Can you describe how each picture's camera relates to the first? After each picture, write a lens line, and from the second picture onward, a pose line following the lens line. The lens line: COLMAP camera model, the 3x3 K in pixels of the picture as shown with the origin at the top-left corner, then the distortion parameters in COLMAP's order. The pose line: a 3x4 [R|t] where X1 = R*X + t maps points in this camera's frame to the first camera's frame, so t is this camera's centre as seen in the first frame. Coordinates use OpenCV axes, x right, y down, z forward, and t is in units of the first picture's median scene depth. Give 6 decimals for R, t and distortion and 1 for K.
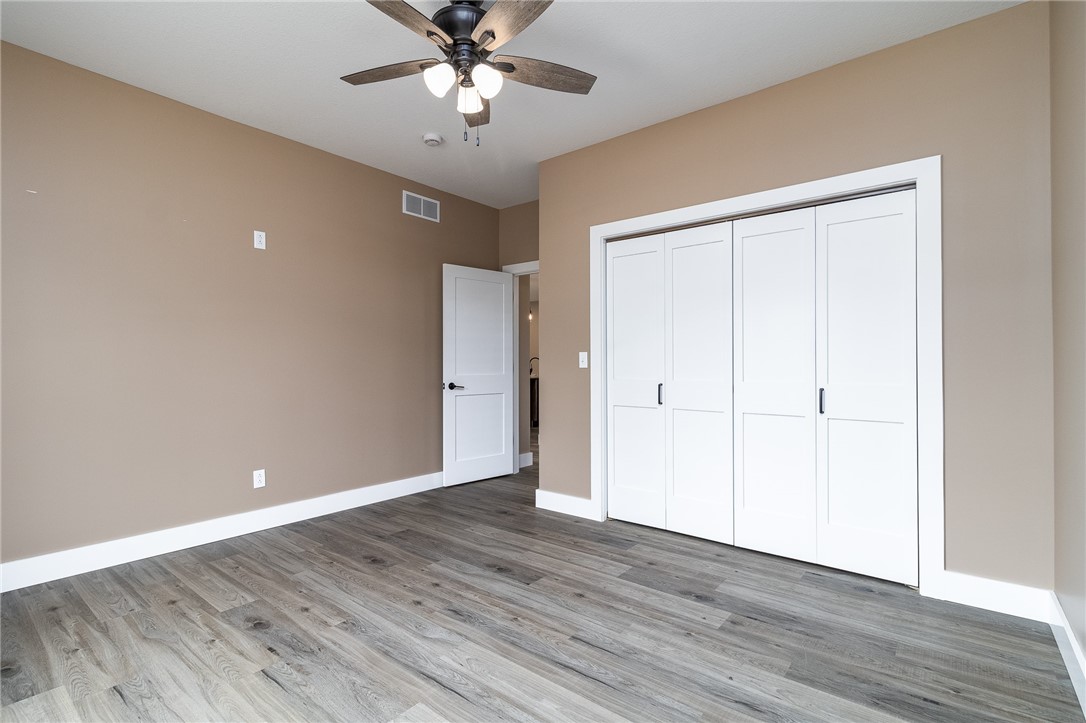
lens RADIAL K [[506.0, 0, 539.9], [0, 506.0, 358.8], [0, 0, 1]] dist [0.003999, -0.000539]
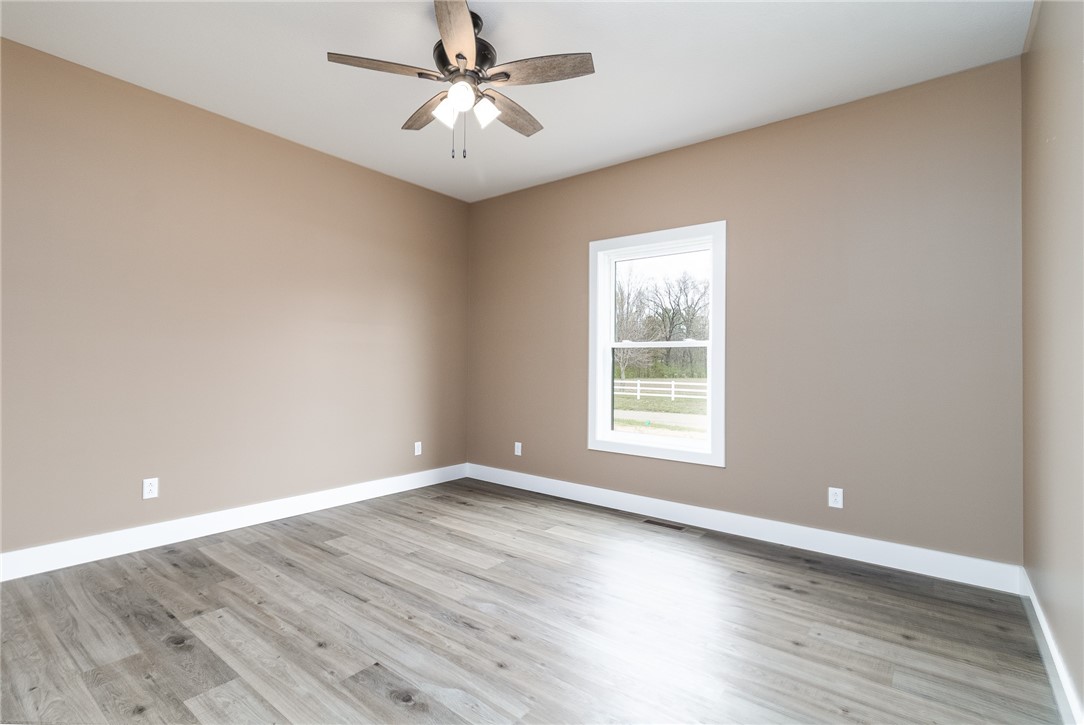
lens RADIAL K [[505.1, 0, 538.9], [0, 505.1, 359.9], [0, 0, 1]] dist [0.003999, -0.000539]
pose [[-0.999522, -0.014799, -0.027146, -0.268989], [-0.014340, 0.999752, -0.017023, 0.013189], [0.027392, -0.016626, -0.999487, 2.020903]]
